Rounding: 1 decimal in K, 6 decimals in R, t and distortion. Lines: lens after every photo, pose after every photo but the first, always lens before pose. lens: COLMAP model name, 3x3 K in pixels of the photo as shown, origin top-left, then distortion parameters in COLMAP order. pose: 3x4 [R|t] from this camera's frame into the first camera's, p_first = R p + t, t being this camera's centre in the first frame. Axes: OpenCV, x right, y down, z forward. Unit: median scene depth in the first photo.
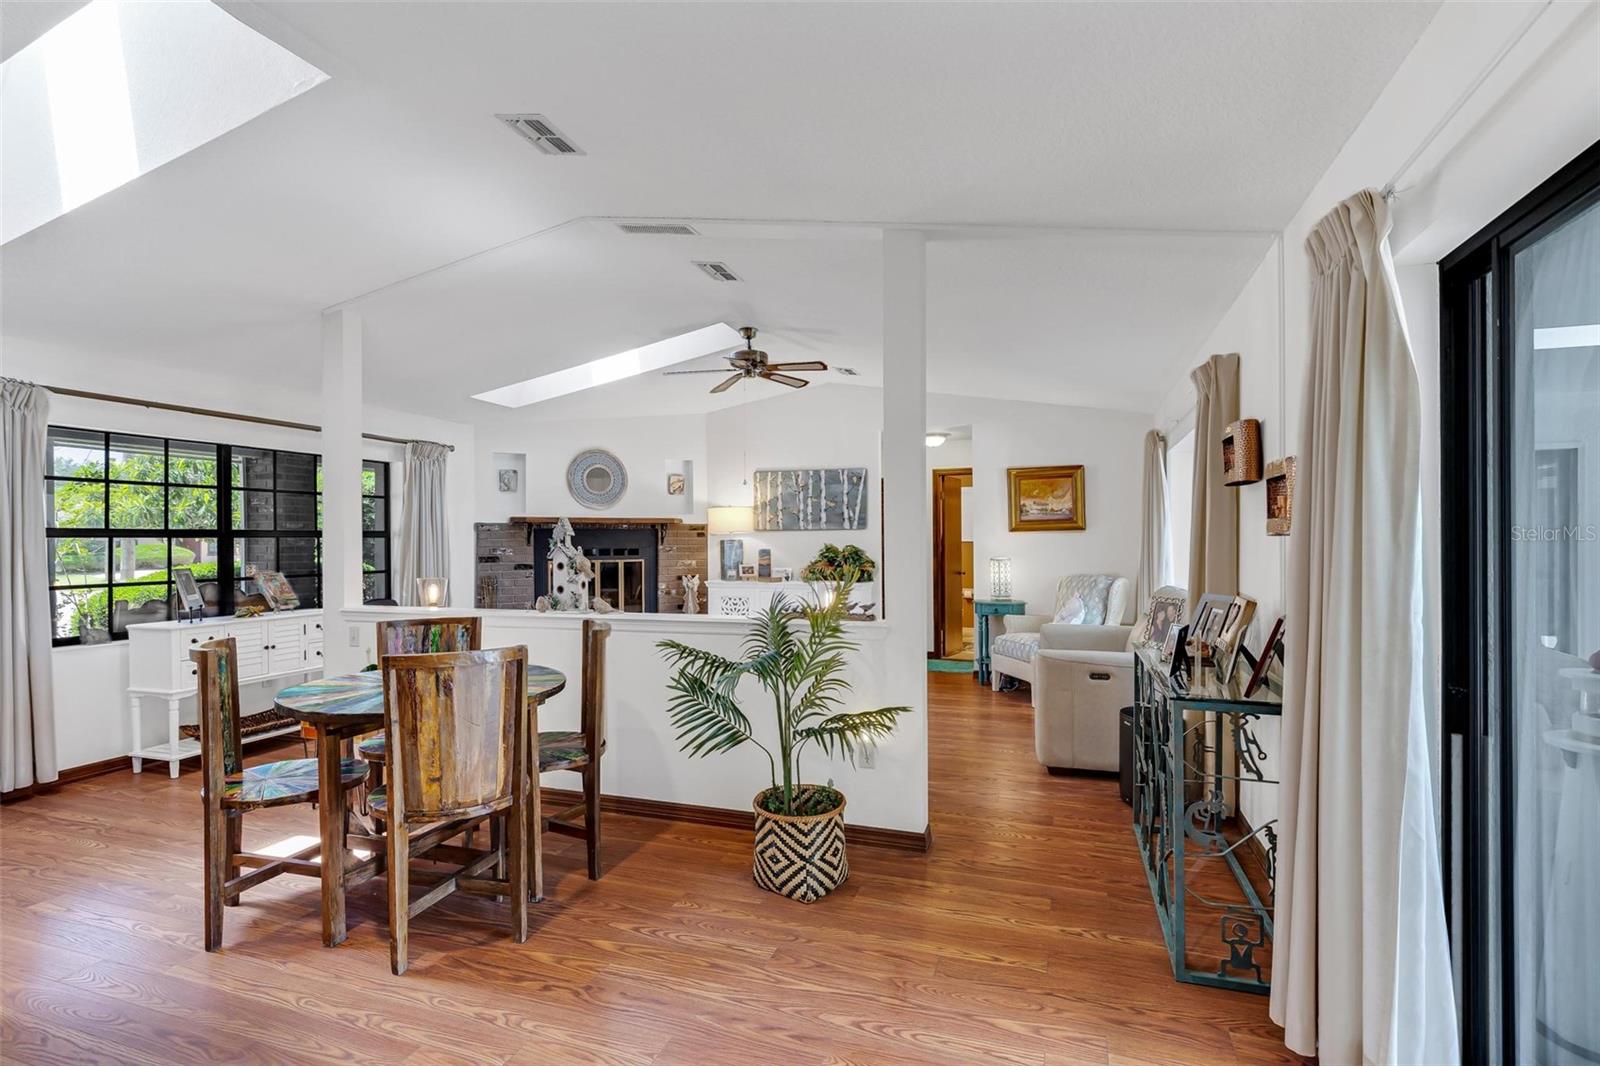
lens RADIAL K [[775.8, 0, 802.8], [0, 775.8, 540.2], [0, 0, 1]] dist [0.009941, -0.001777]
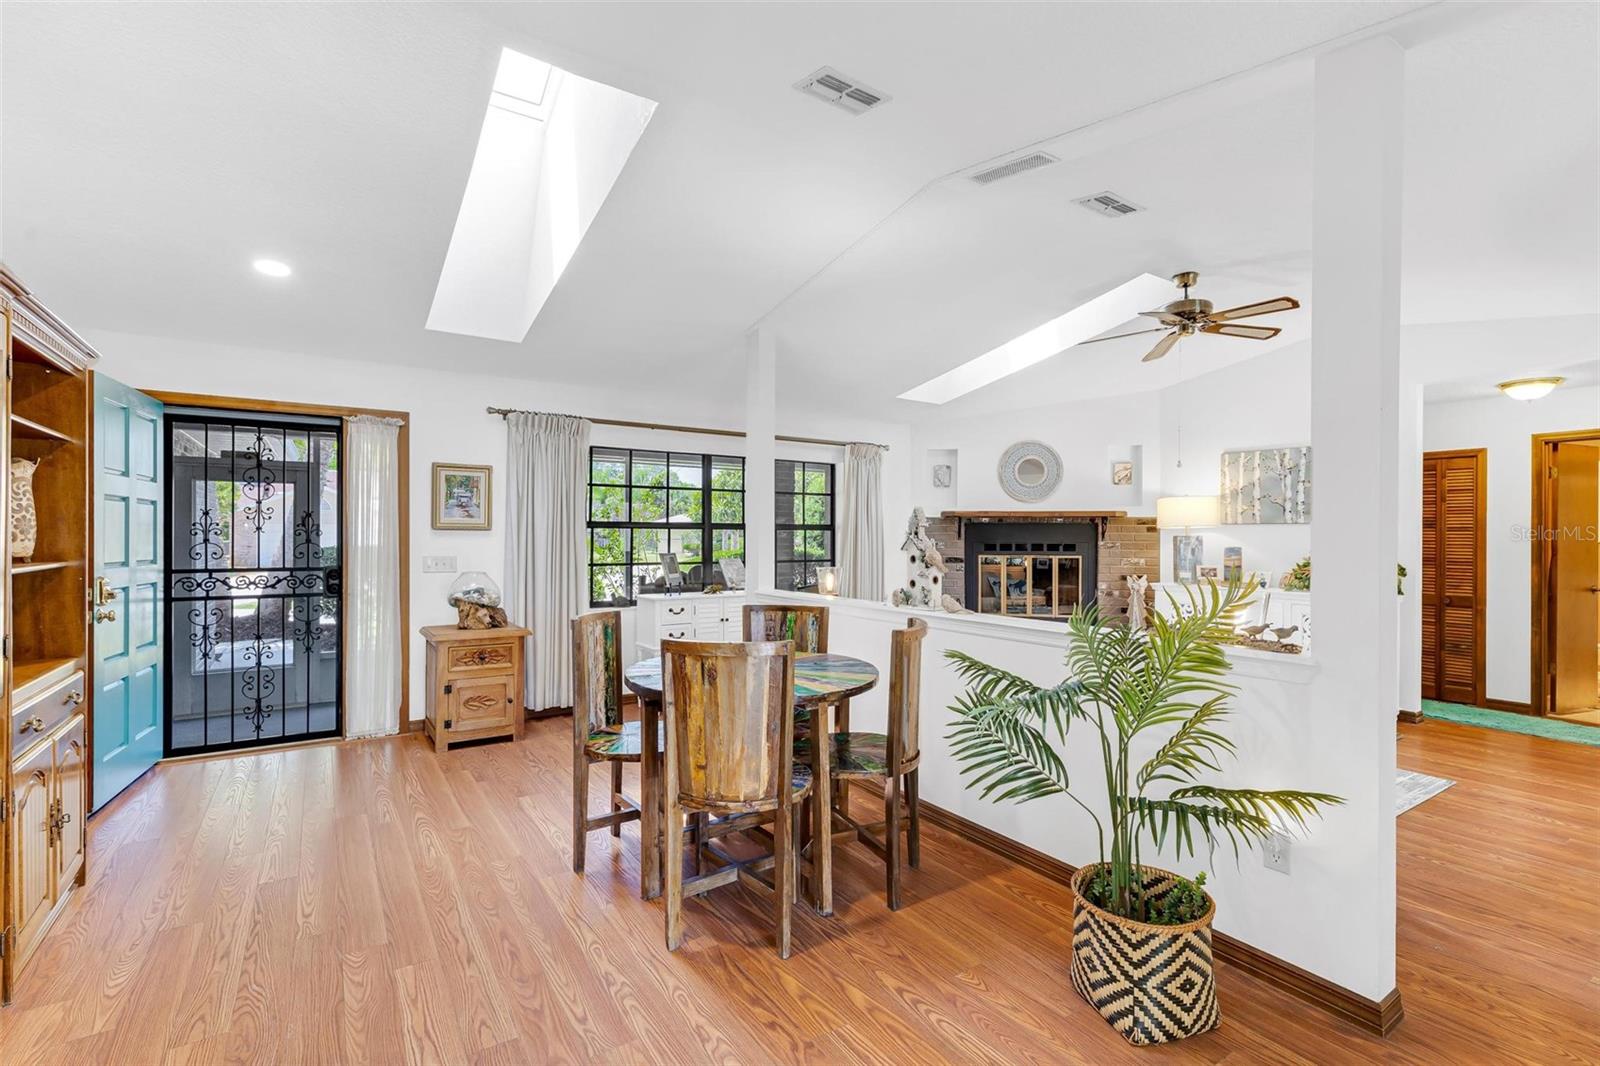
lens RADIAL K [[735.9, 0, 796.3], [0, 735.9, 539.0], [0, 0, 1]] dist [0.015155, -0.002557]
pose [[0.790511, 0.011772, -0.612334, 0.095328], [-0.009880, 0.999930, 0.006469, 0.003343], [0.612368, 0.000936, 0.790572, 0.154636]]
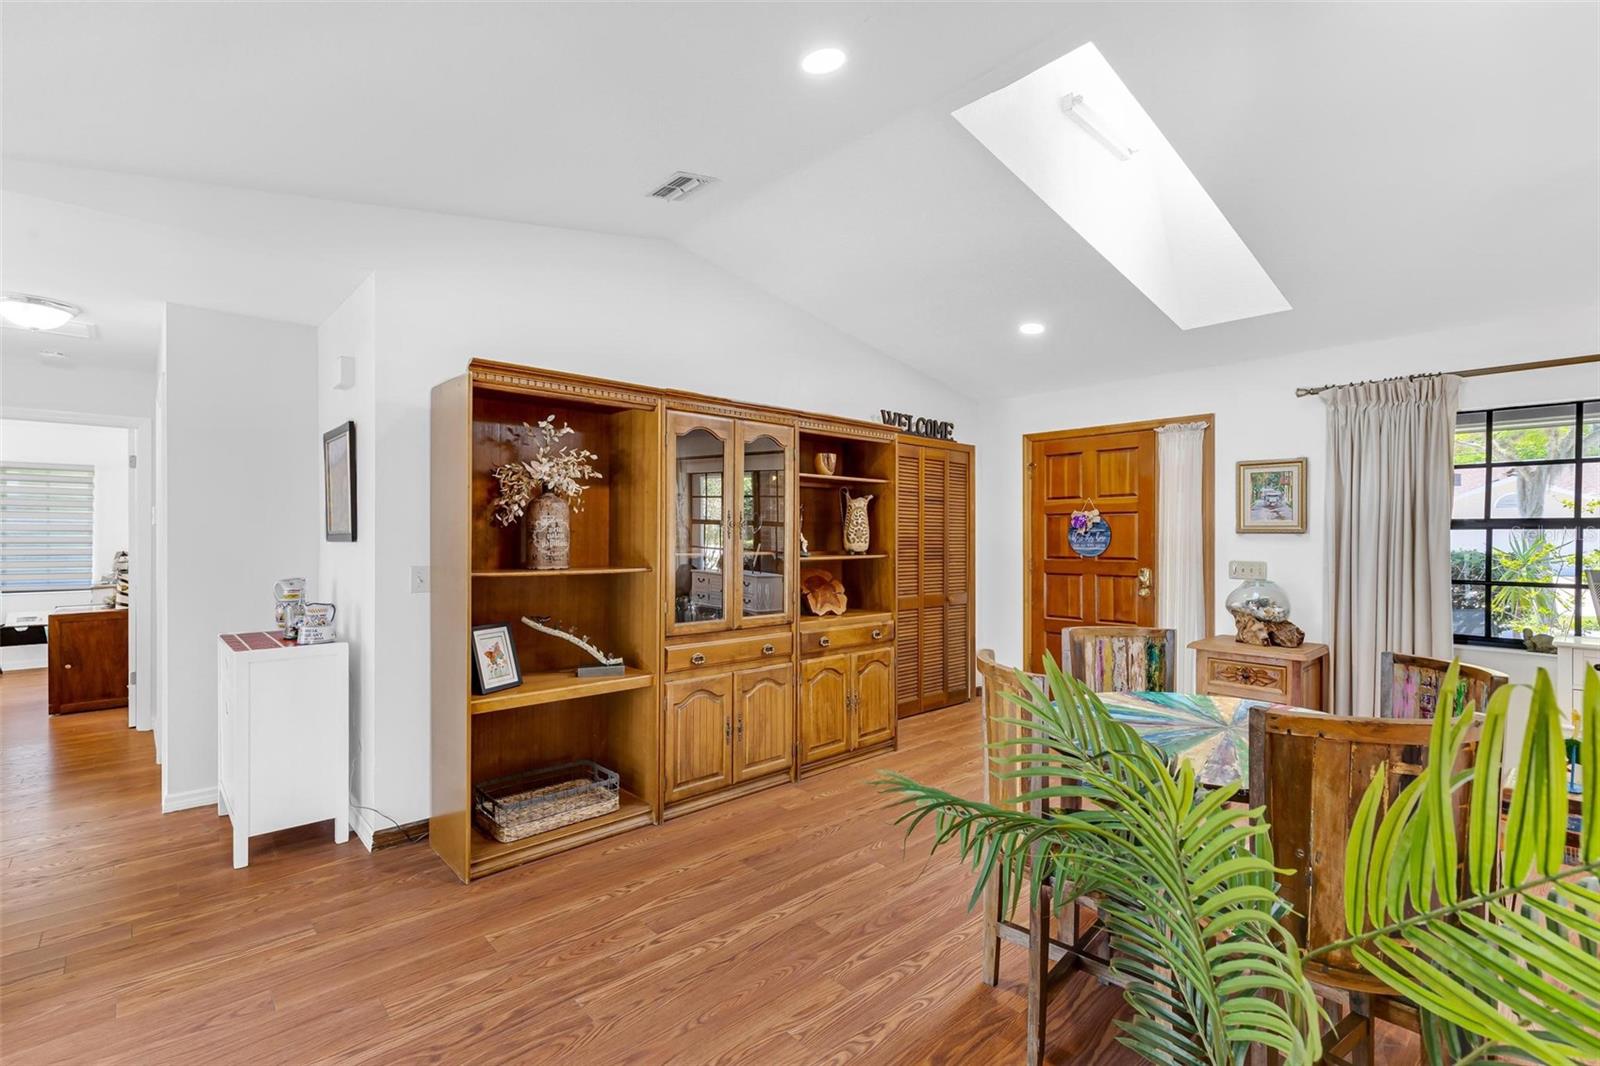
lens RADIAL K [[735.9, 0, 793.1], [0, 735.9, 534.8], [0, 0, 1]] dist [0.015155, -0.002557]
pose [[-0.485084, 0.002105, -0.874465, 0.183675], [-0.002246, 0.999991, 0.003653, 0.002029], [0.874465, 0.003736, -0.485075, 0.576106]]
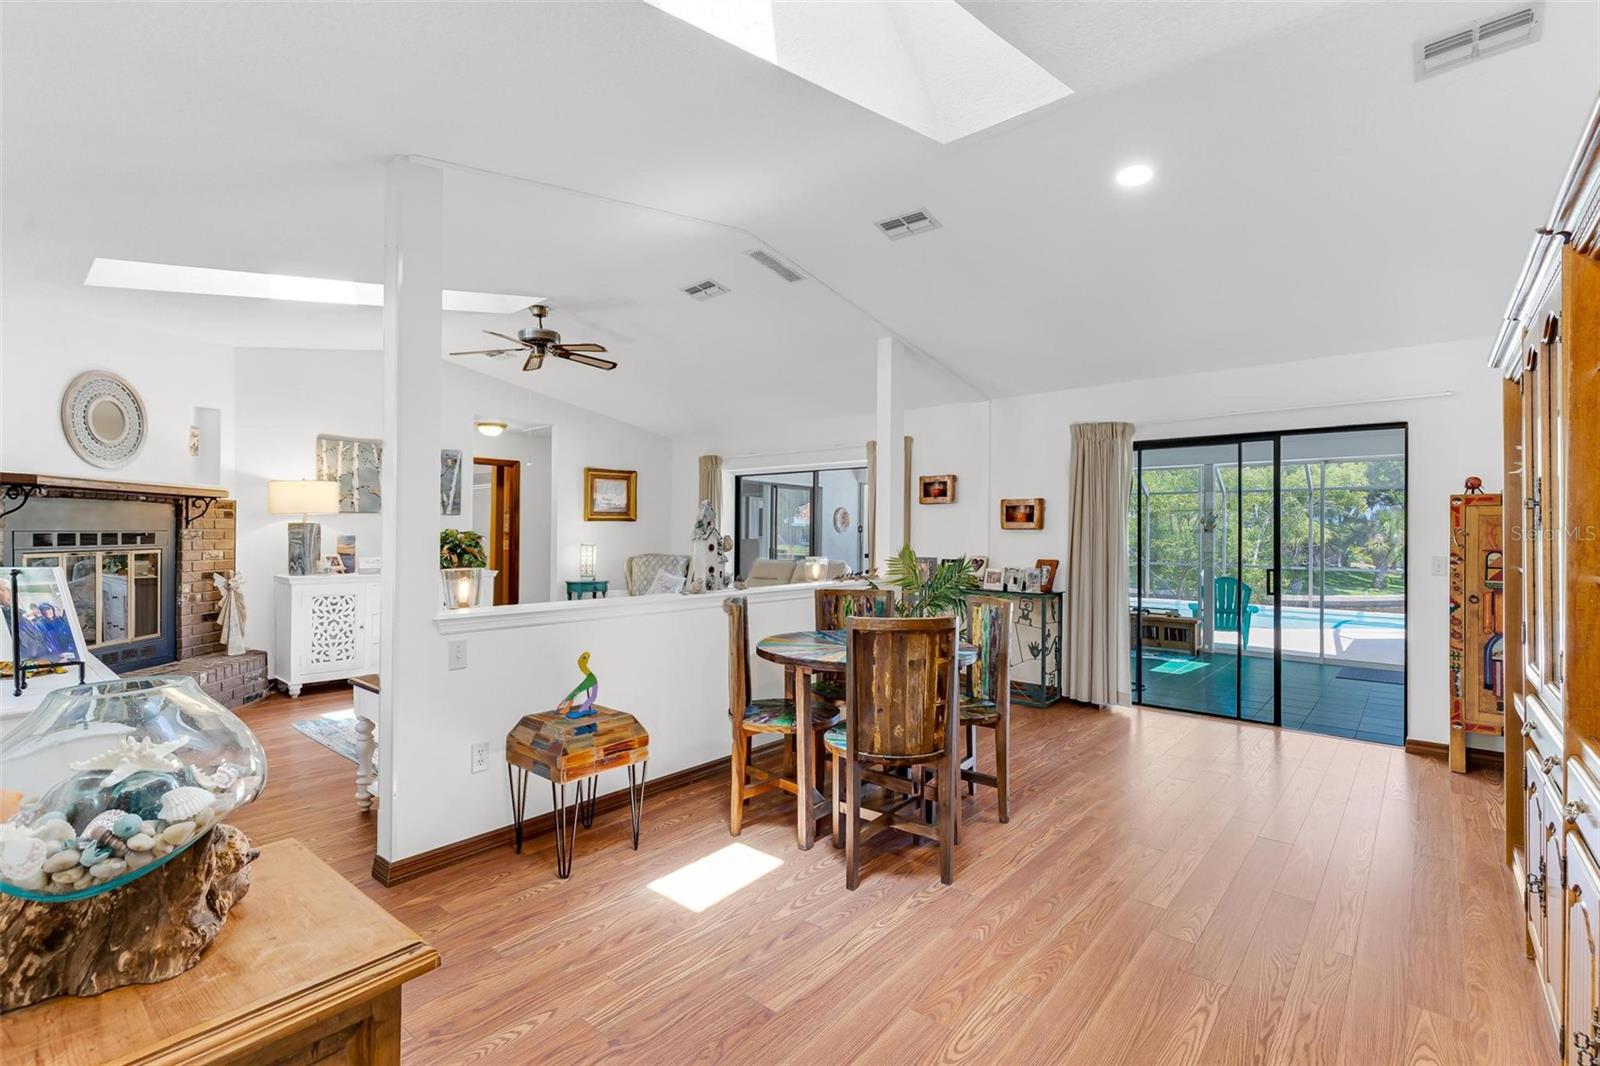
lens RADIAL K [[735.9, 0, 802.9], [0, 735.9, 527.2], [0, 0, 1]] dist [0.015155, -0.002557]
pose [[0.353407, 0.015191, 0.935346, -0.908214], [-0.008446, 0.999879, -0.013048, 0.014044], [-0.935432, -0.003289, 0.353492, 0.407260]]
